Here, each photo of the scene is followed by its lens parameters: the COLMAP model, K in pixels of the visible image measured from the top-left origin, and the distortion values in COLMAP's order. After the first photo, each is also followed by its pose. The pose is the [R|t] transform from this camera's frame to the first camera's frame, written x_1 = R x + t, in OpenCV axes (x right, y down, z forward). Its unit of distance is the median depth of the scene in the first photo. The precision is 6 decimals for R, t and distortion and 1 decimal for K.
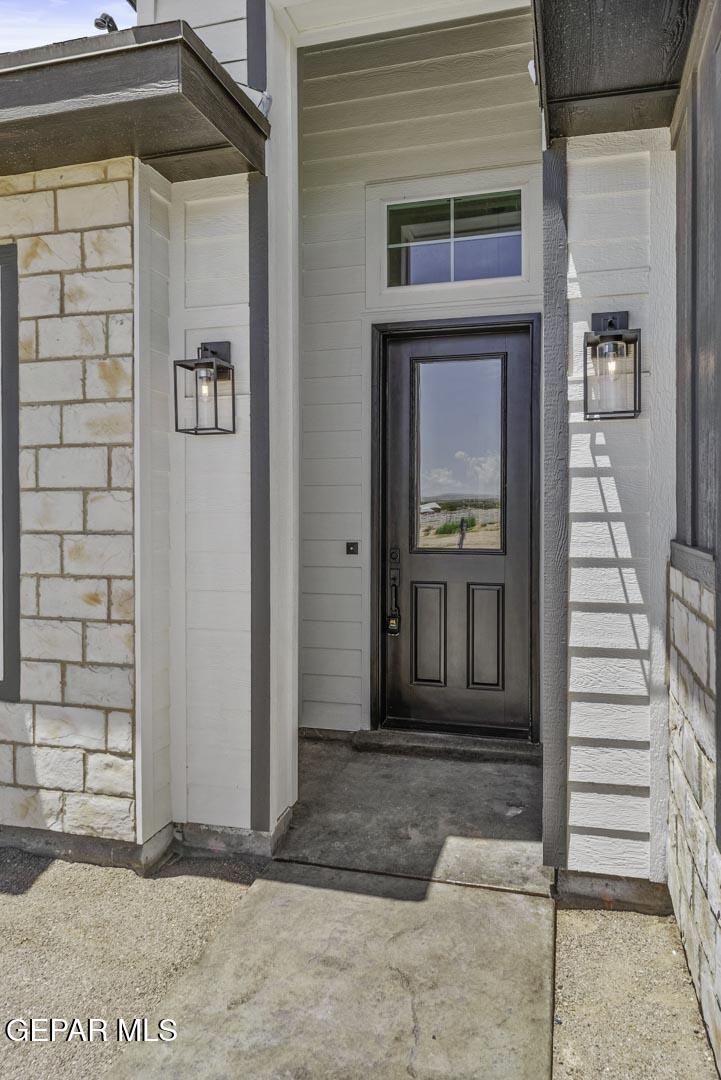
lens RADIAL K [[761.6, 0, 362.0], [0, 761.6, 512.3], [0, 0, 1]] dist [0.006004, 0.001537]
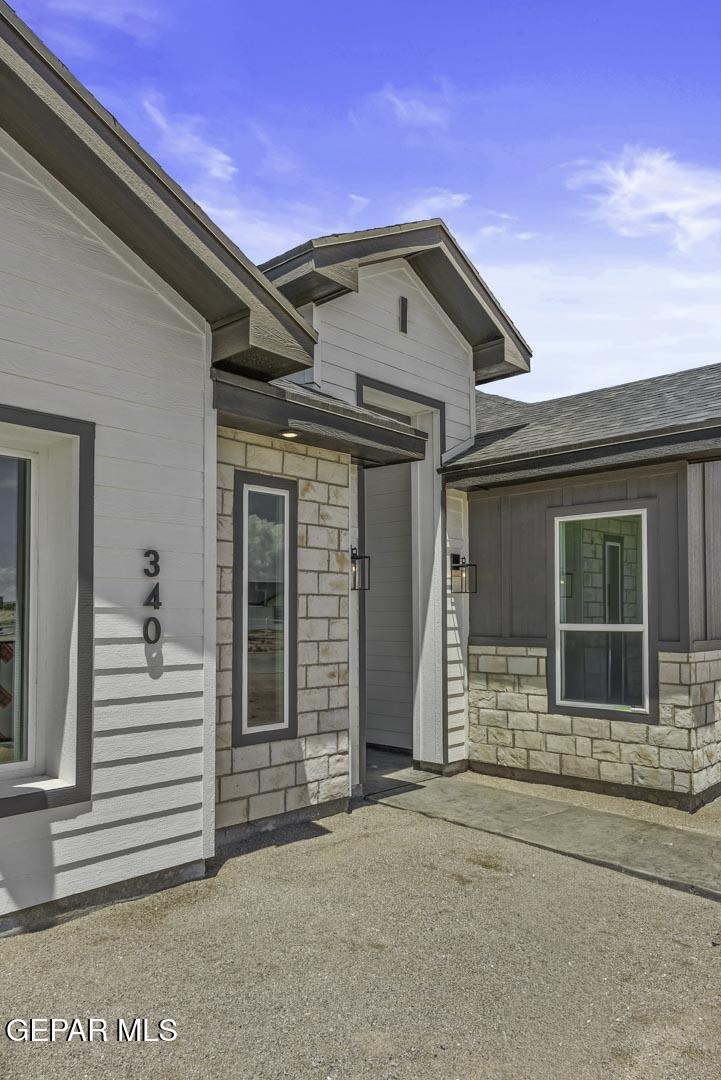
lens RADIAL K [[744.6, 0, 355.0], [0, 744.6, 593.3], [0, 0, 1]] dist [0.003114, 0.000355]
pose [[0.461822, 0.028196, 0.886524, -1.988728], [0.007323, 0.999339, -0.035599, -0.024807], [-0.886942, 0.022932, 0.461310, 0.077445]]
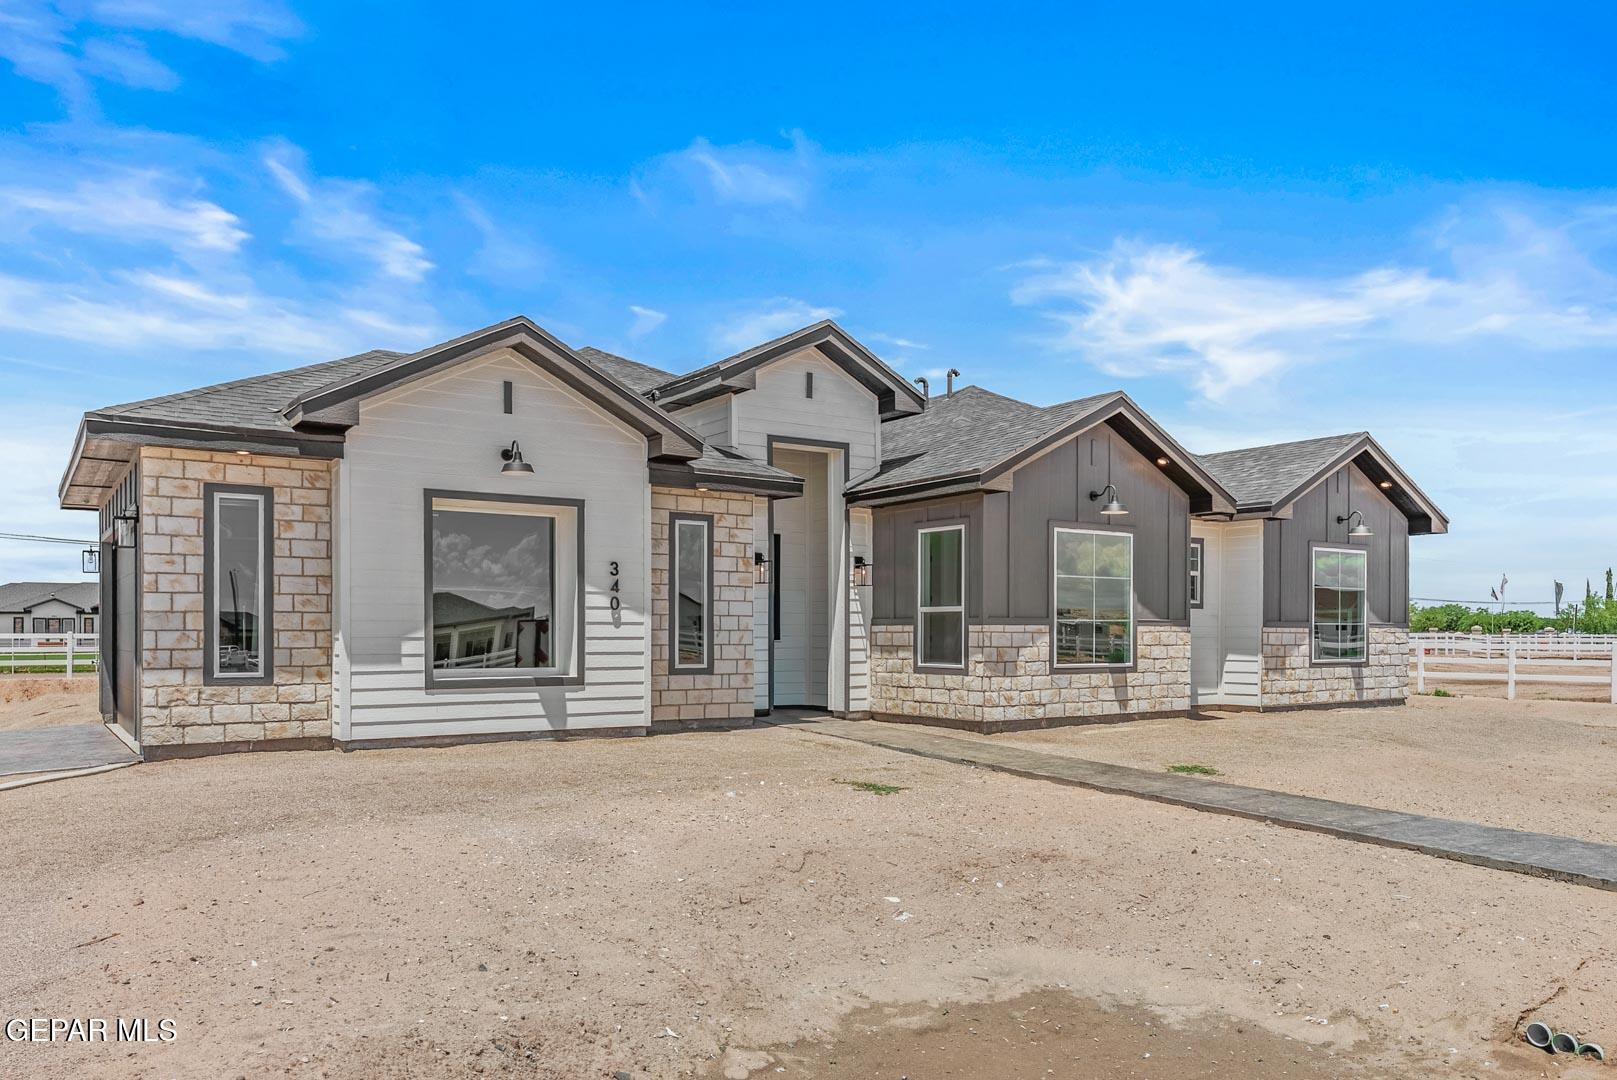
lens RADIAL K [[1140.2, 0, 809.2], [0, 1140.2, 635.6], [0, 0, 1]] dist [0.006004, 0.001537]
pose [[0.642216, 0.001938, 0.766521, -3.612274], [0.003648, 0.999978, -0.005585, 0.131804], [-0.766515, 0.006383, 0.642195, -2.093873]]
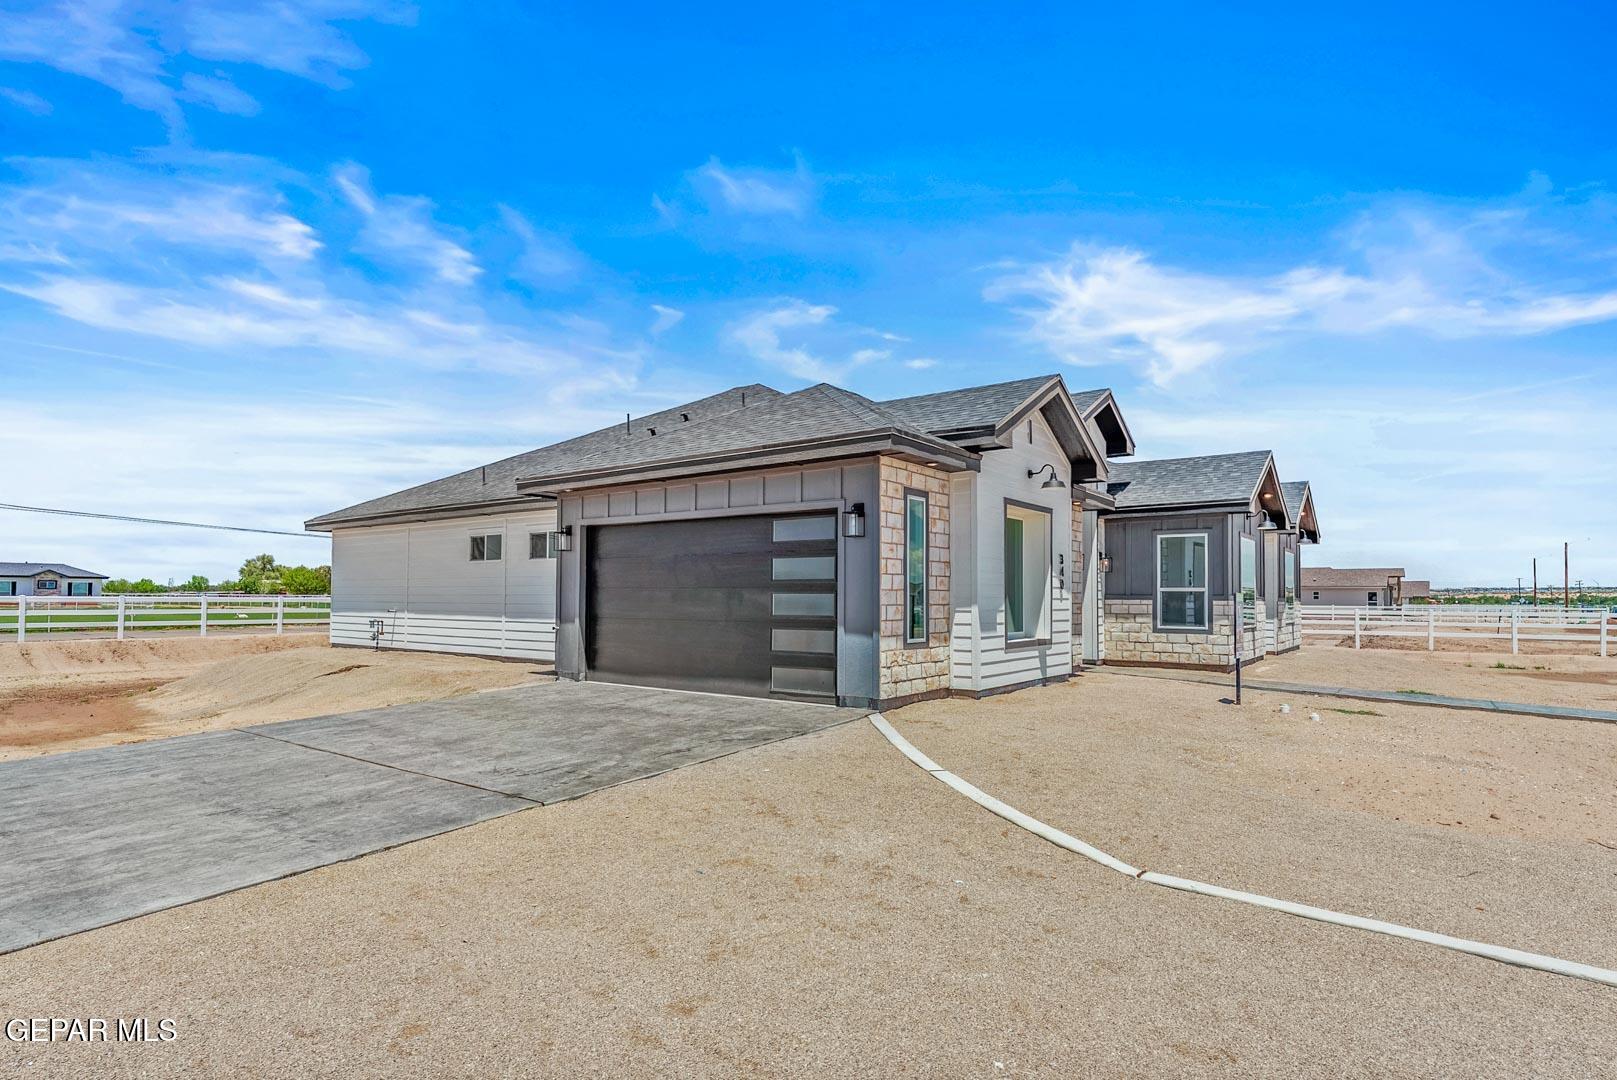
lens RADIAL K [[826.3, 0, 812.3], [0, 826.3, 579.2], [0, 0, 1]] dist [0.022693, 0.000096]
pose [[0.360447, 0.027307, 0.932380, -5.162304], [0.001034, 0.999559, -0.029674, 0.085470], [-0.932779, 0.011660, 0.360260, 0.715457]]
